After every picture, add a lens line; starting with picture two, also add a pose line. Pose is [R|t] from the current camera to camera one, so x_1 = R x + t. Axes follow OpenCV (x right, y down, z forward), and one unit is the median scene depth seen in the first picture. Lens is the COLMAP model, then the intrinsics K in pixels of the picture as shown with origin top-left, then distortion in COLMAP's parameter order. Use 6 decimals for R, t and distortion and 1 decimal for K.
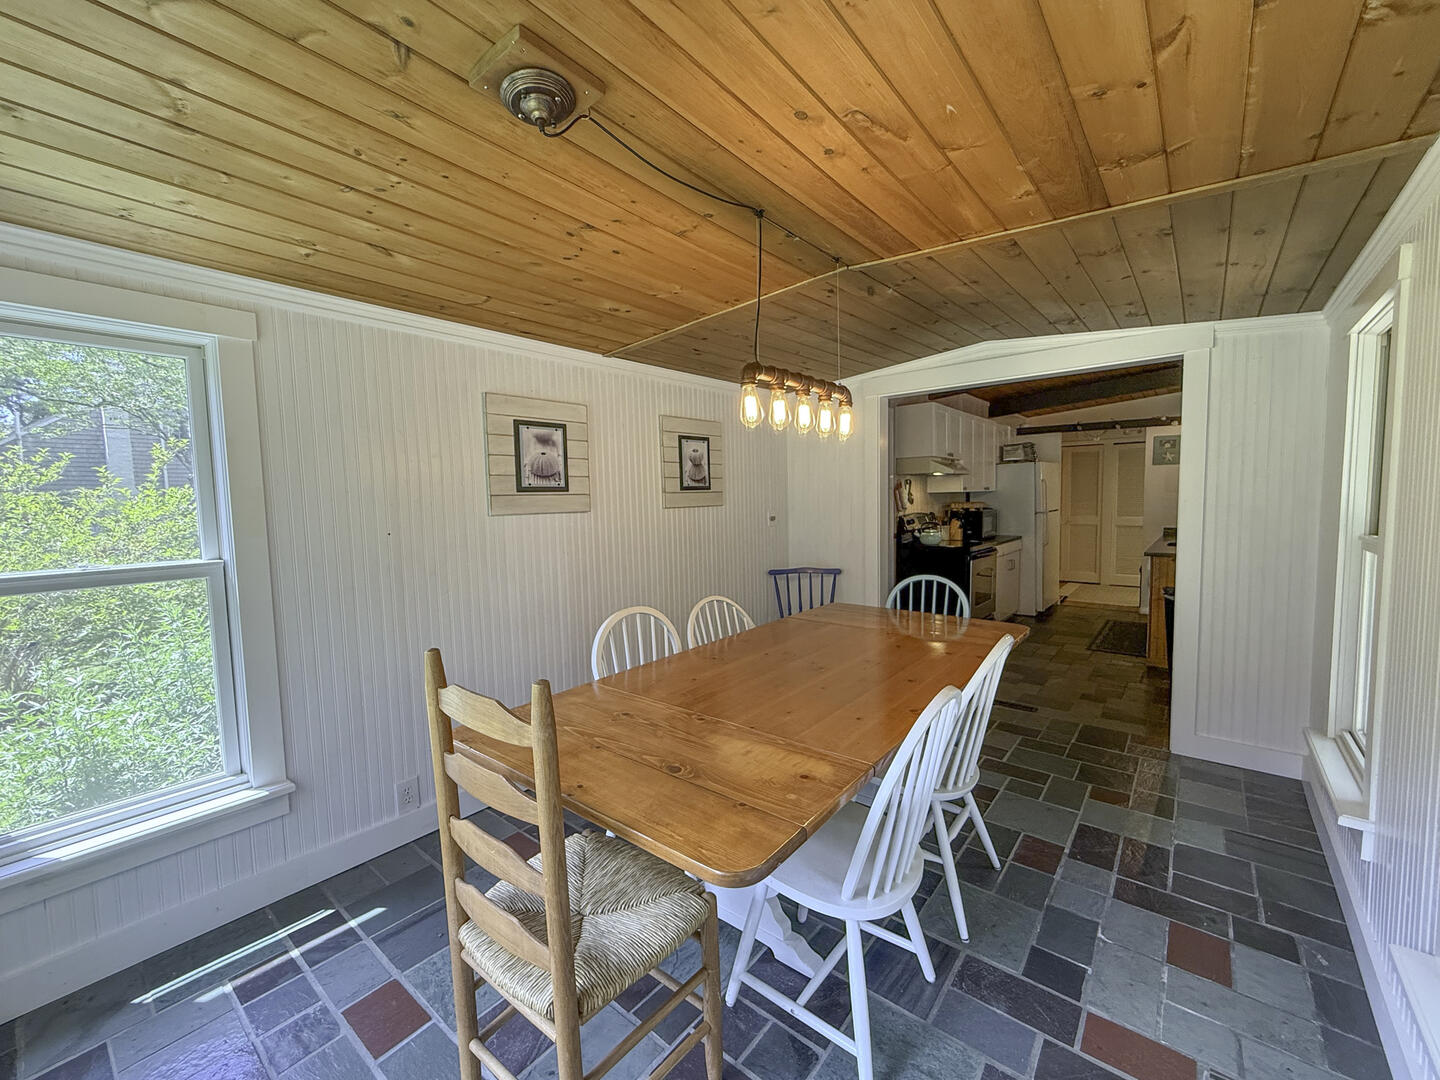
lens RADIAL K [[601.6, 0, 713.2], [0, 601.6, 543.7], [0, 0, 1]] dist [0.002777, 0.001996]
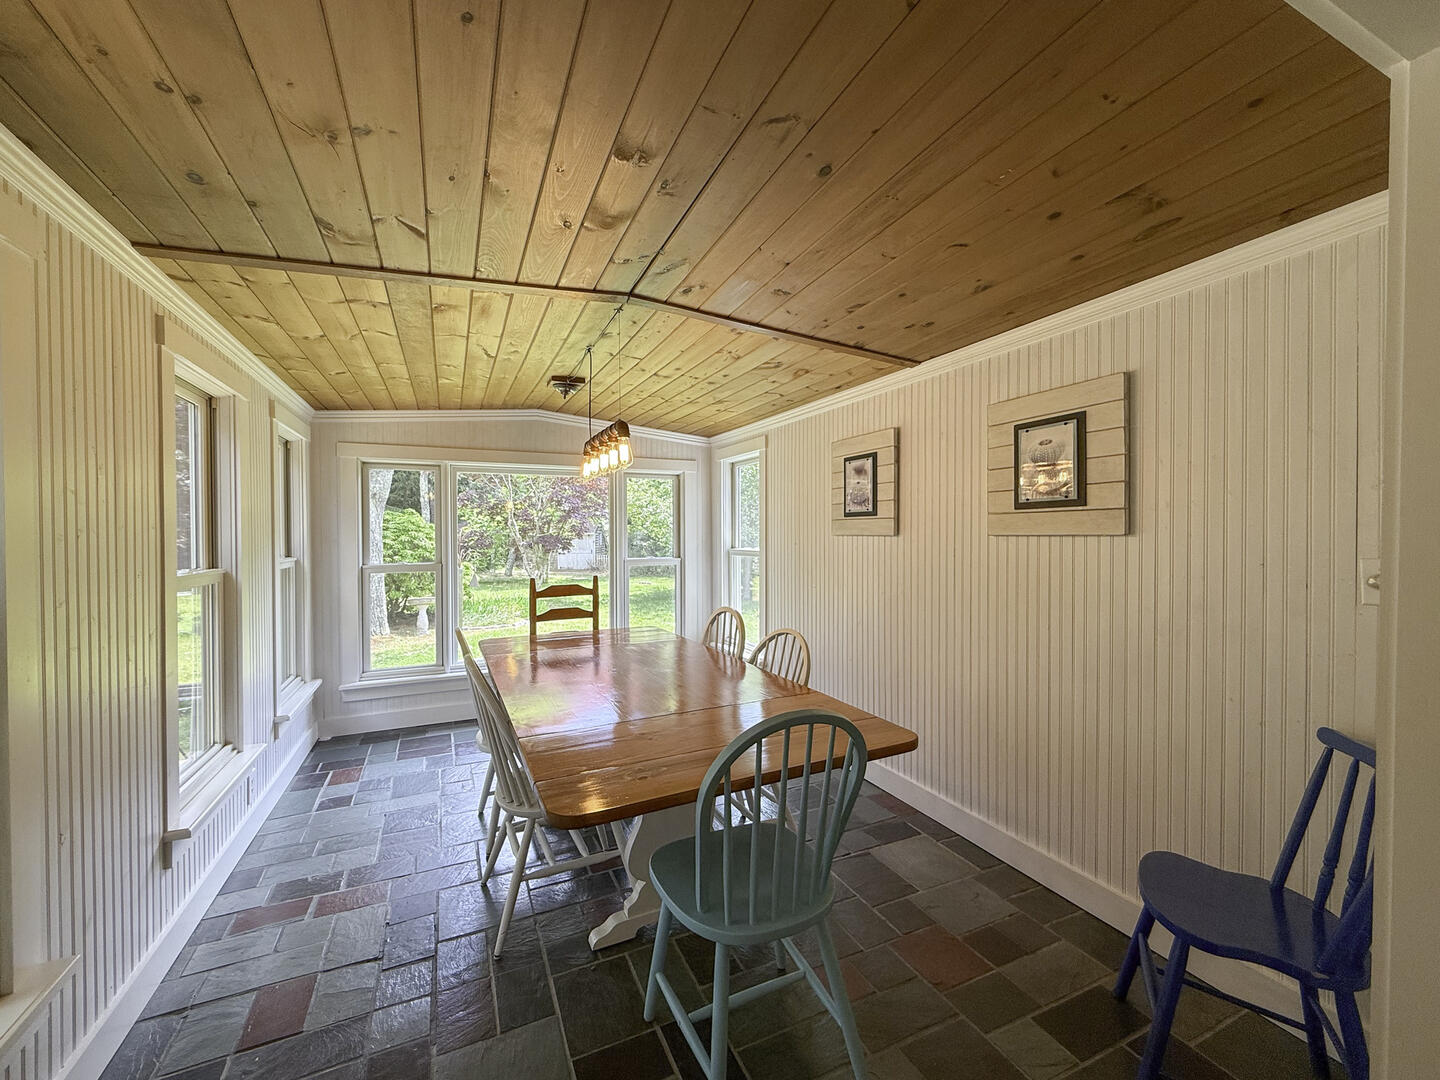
lens RADIAL K [[601.6, 0, 722.2], [0, 601.6, 543.5], [0, 0, 1]] dist [0.002777, 0.001996]
pose [[-0.438471, 0.035958, -0.898026, 0.833096], [-0.062407, 0.995569, 0.070334, -0.096238], [0.896576, 0.086883, -0.434284, 1.235590]]
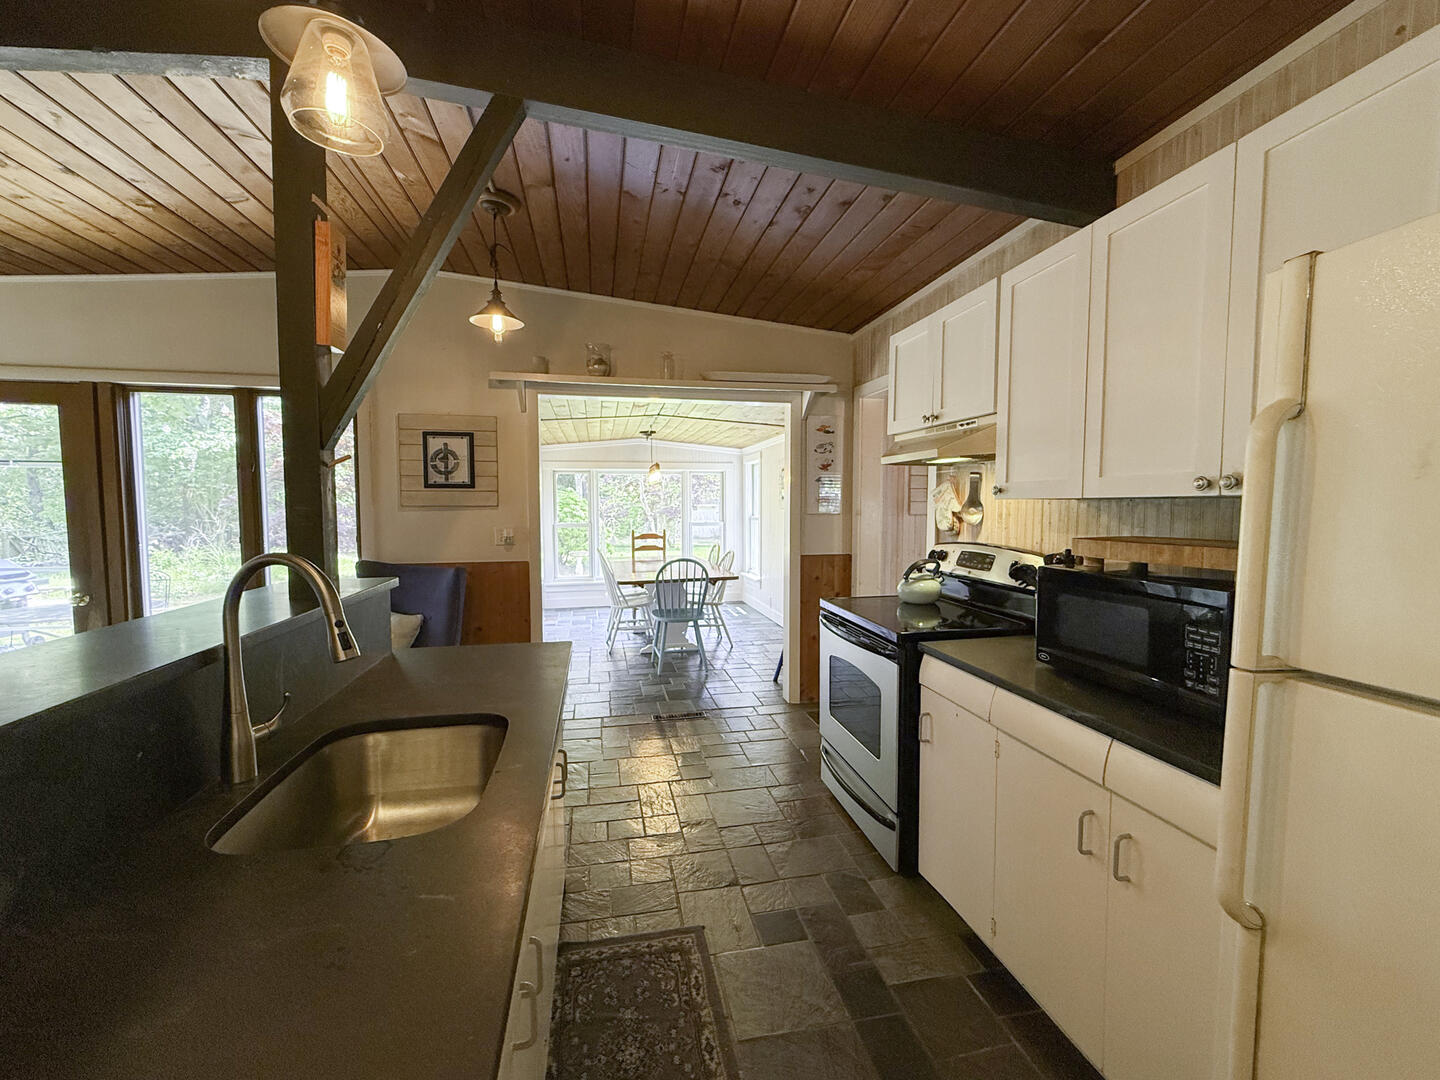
lens RADIAL K [[601.6, 0, 718.6], [0, 601.6, 541.1], [0, 0, 1]] dist [0.002777, 0.001996]
pose [[-0.630113, 0.068787, -0.773451, 1.481679], [-0.046628, 0.990919, 0.126114, -0.182079], [0.775102, 0.115531, -0.621183, 2.034187]]
